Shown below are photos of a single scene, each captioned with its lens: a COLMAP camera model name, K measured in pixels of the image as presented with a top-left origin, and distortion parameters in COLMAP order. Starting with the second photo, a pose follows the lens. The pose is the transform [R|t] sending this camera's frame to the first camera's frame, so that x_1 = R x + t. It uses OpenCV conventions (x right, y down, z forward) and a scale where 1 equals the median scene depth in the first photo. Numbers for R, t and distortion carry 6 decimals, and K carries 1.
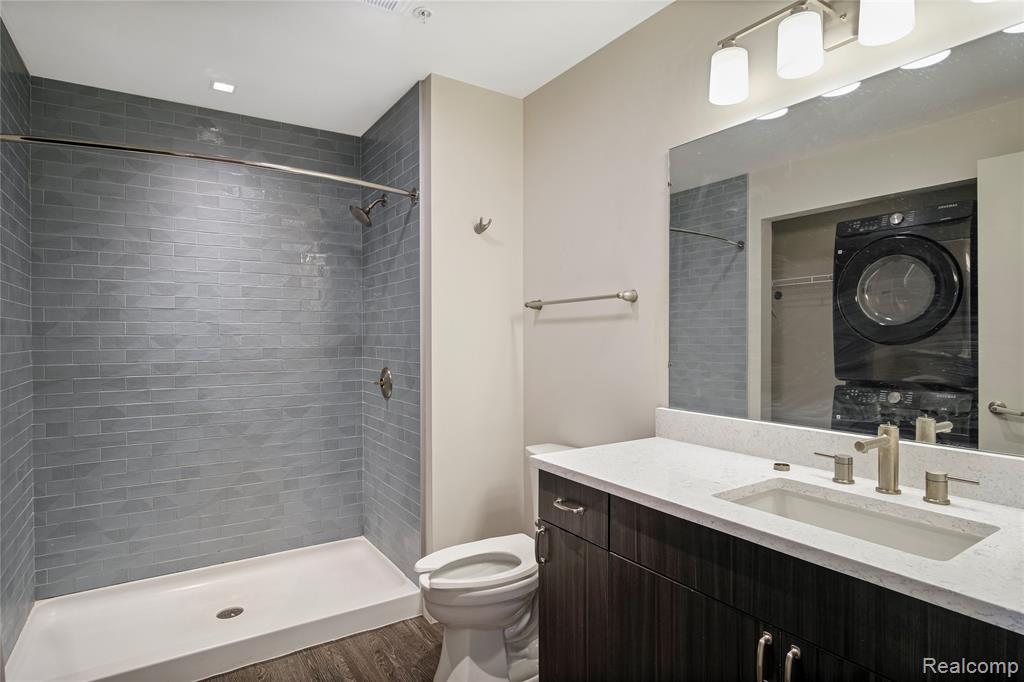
lens RADIAL K [[557.6, 0, 513.9], [0, 557.6, 335.5], [0, 0, 1]] dist [-0.015650, -0.000117]
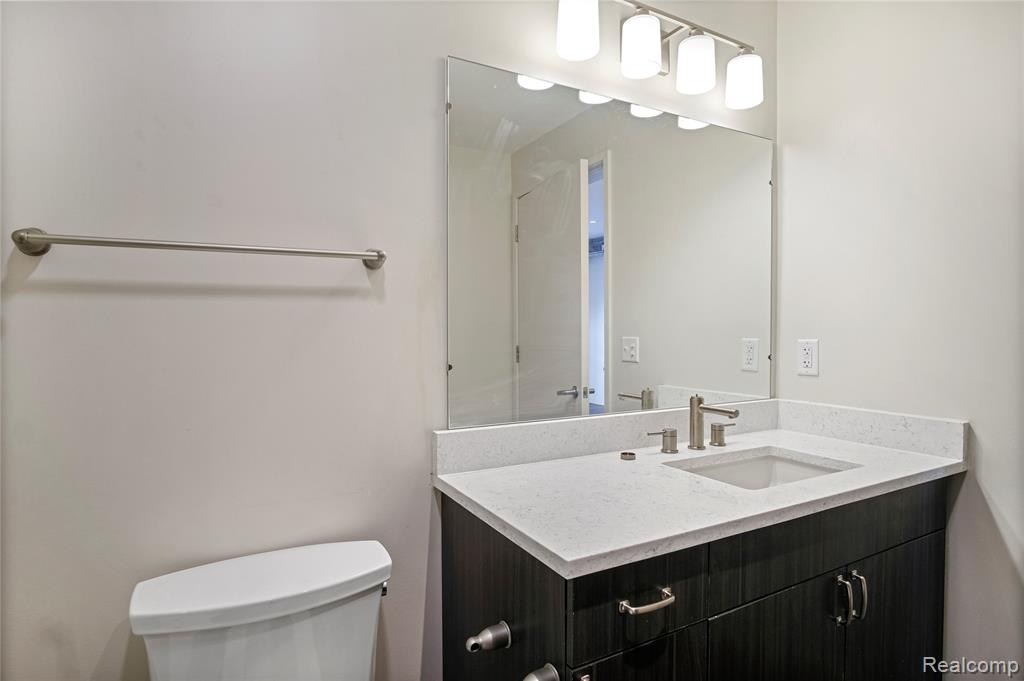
lens RADIAL K [[557.6, 0, 513.9], [0, 557.6, 335.0], [0, 0, 1]] dist [-0.015650, -0.000117]
pose [[0.058064, -0.011283, 0.998249, -0.304149], [-0.002235, 0.999932, 0.011432, 0.003114], [-0.998310, -0.002895, 0.058035, 0.649529]]
